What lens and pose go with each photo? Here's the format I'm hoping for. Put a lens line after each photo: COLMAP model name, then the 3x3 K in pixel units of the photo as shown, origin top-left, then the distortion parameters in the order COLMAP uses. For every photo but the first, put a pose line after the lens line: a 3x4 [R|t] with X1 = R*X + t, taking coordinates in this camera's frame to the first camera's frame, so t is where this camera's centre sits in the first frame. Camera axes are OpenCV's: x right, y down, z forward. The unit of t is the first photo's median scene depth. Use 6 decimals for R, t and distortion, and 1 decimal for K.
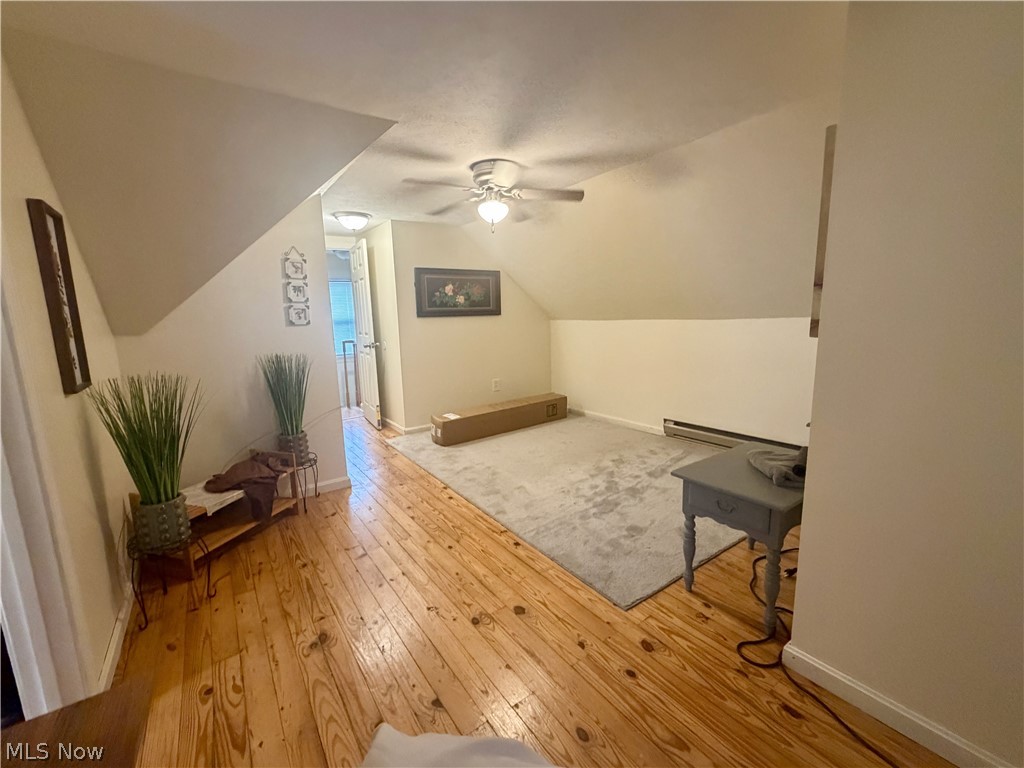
lens RADIAL K [[421.5, 0, 510.1], [0, 421.5, 383.2], [0, 0, 1]] dist [0.001129, -0.000224]
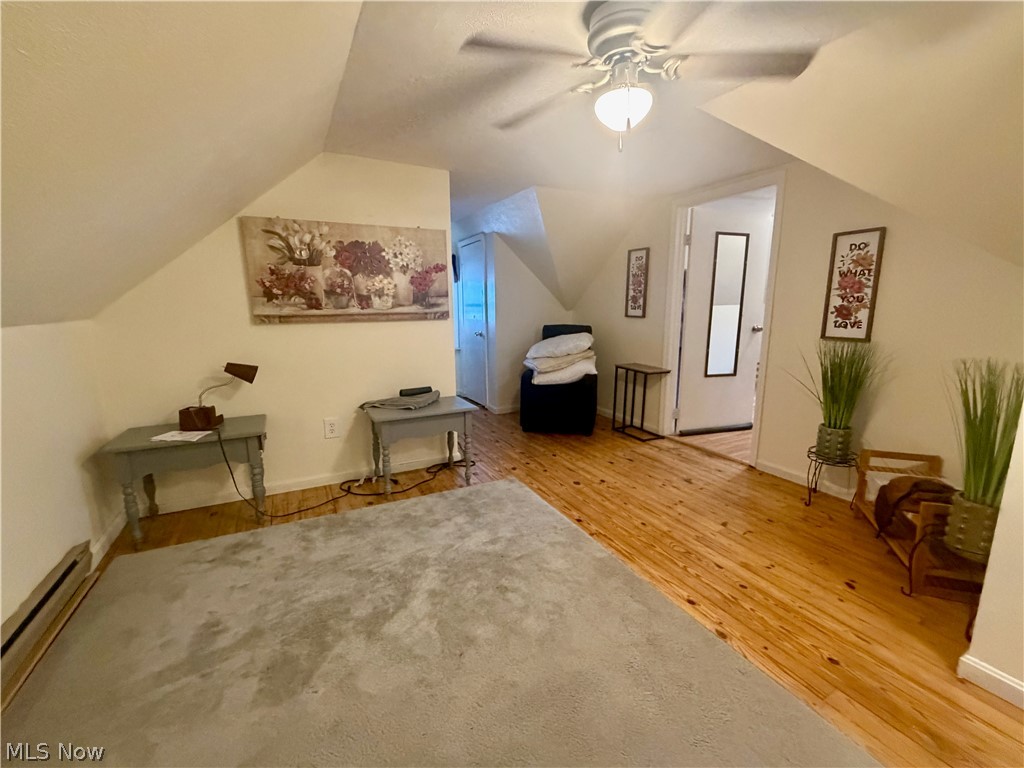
lens RADIAL K [[421.5, 0, 511.5], [0, 421.5, 383.4], [0, 0, 1]] dist [0.001129, -0.000224]
pose [[-0.990278, 0.008782, 0.138828, 0.037169], [0.054671, 0.942267, 0.330369, -0.324324], [-0.127912, 0.334747, -0.933586, 2.038779]]
